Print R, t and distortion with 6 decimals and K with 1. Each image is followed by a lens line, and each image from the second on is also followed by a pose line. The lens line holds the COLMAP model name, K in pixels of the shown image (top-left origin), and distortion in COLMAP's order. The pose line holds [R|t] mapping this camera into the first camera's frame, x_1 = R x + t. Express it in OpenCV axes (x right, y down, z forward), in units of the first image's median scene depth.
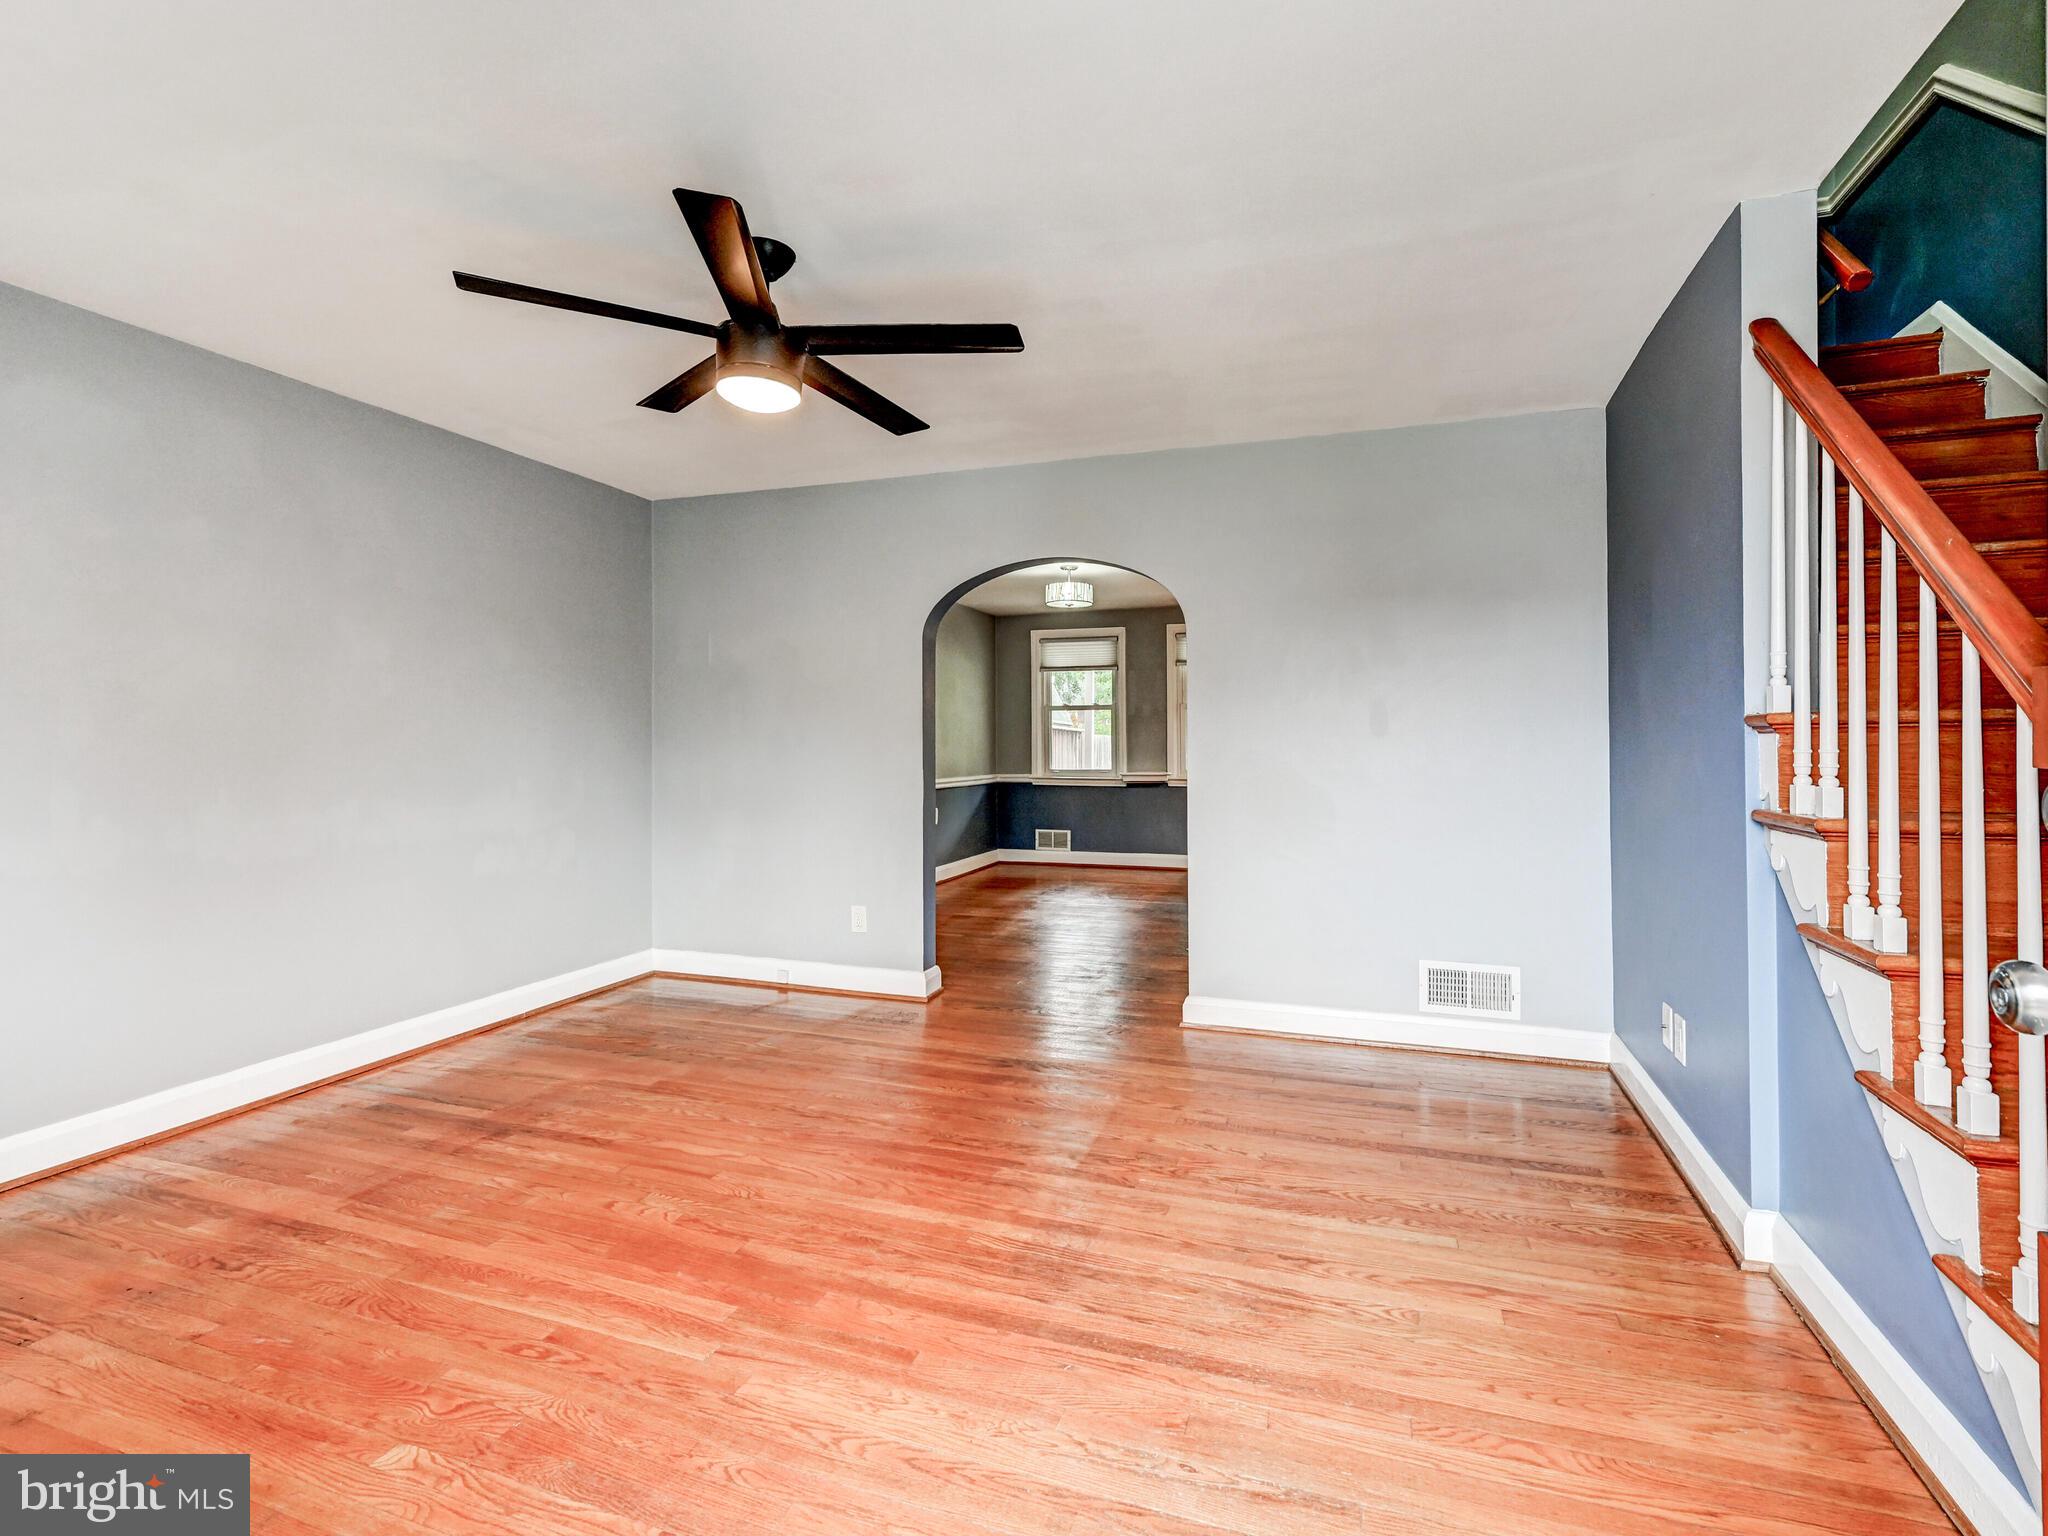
lens RADIAL K [[960.2, 0, 1047.5], [0, 960.2, 737.9], [0, 0, 1]] dist [-0.003982, 0.000894]
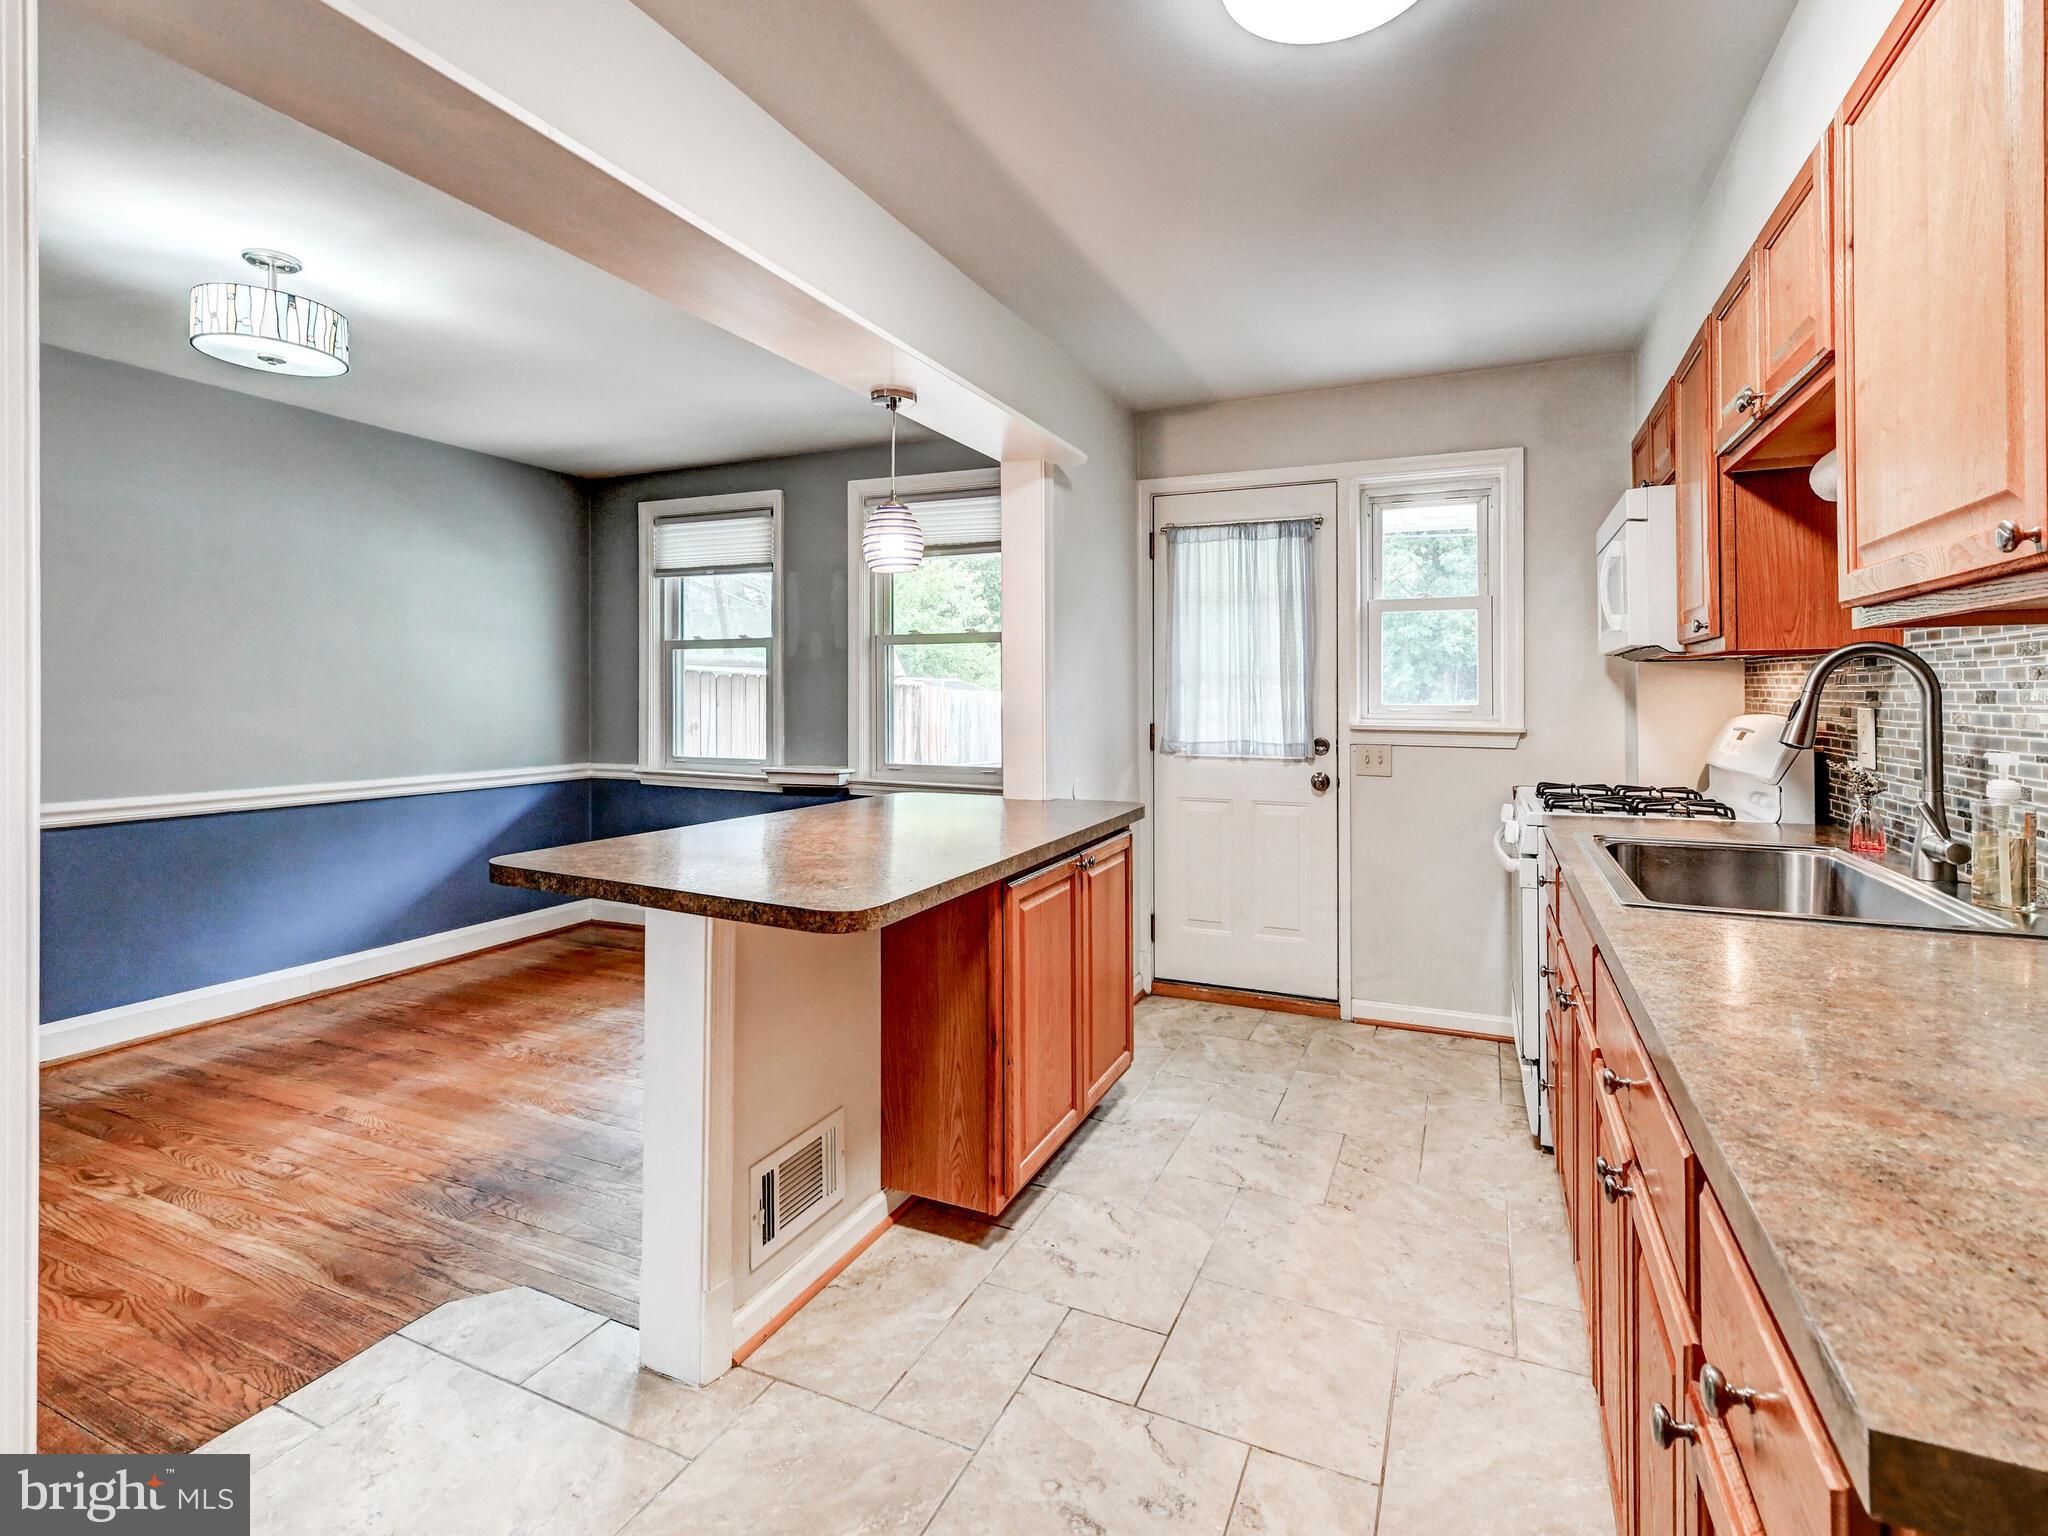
lens RADIAL K [[960.2, 0, 1049.8], [0, 960.2, 692.1], [0, 0, 1]] dist [-0.003982, 0.000894]
pose [[0.996580, 0.004839, -0.082488, 0.816660], [-0.004602, 0.999985, 0.003056, -0.019437], [0.082501, -0.002666, 0.996587, 1.477437]]
